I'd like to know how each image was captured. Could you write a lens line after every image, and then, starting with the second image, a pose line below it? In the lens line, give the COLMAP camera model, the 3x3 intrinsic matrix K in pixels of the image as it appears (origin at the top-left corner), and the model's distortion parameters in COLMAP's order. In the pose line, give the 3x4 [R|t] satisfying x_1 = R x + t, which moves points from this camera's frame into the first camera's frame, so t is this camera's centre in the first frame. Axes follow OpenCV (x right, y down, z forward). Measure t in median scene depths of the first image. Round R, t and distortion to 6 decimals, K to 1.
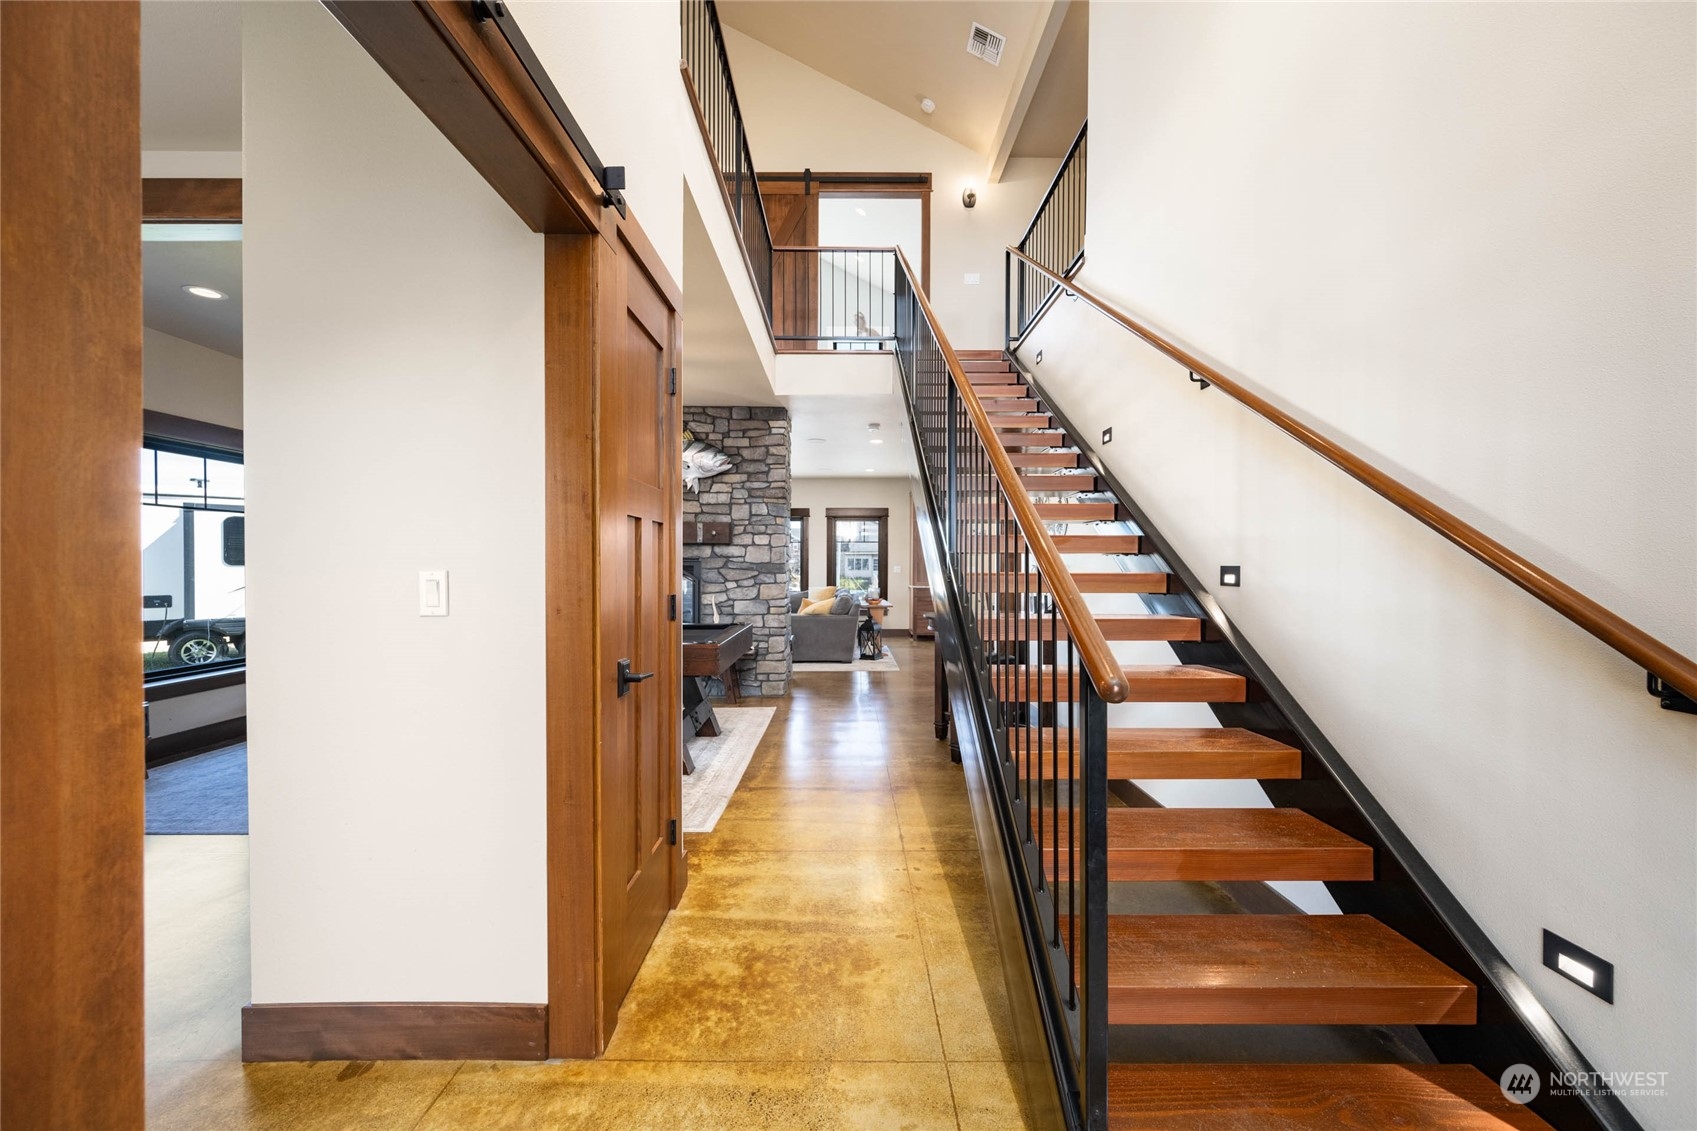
lens RADIAL K [[667.3, 0, 847.3], [0, 667.3, 566.0], [0, 0, 1]] dist [0.003103, -0.000302]
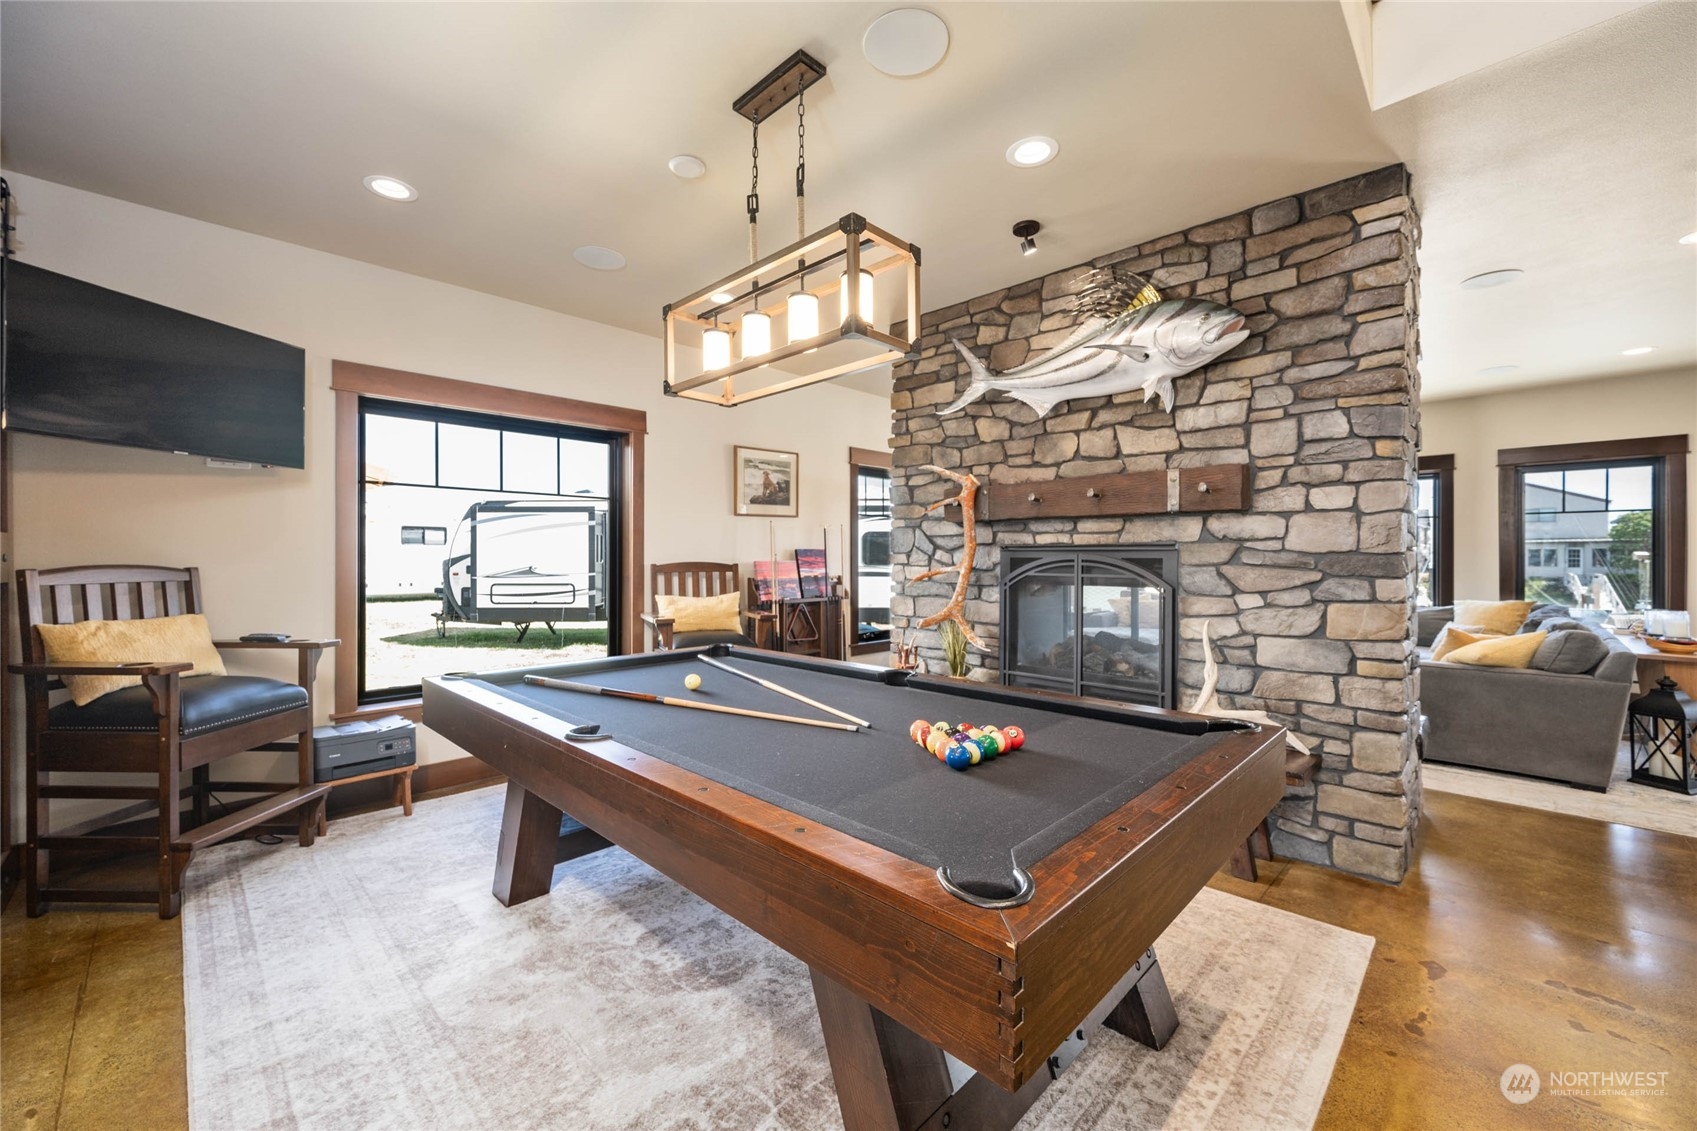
lens RADIAL K [[667.3, 0, 851.9], [0, 667.3, 561.2], [0, 0, 1]] dist [0.003103, -0.000302]
pose [[0.712666, -0.000716, -0.701503, -0.047714], [-0.000068, 0.999999, -0.001090, 0.001733], [0.701503, 0.000825, 0.712666, 0.485157]]
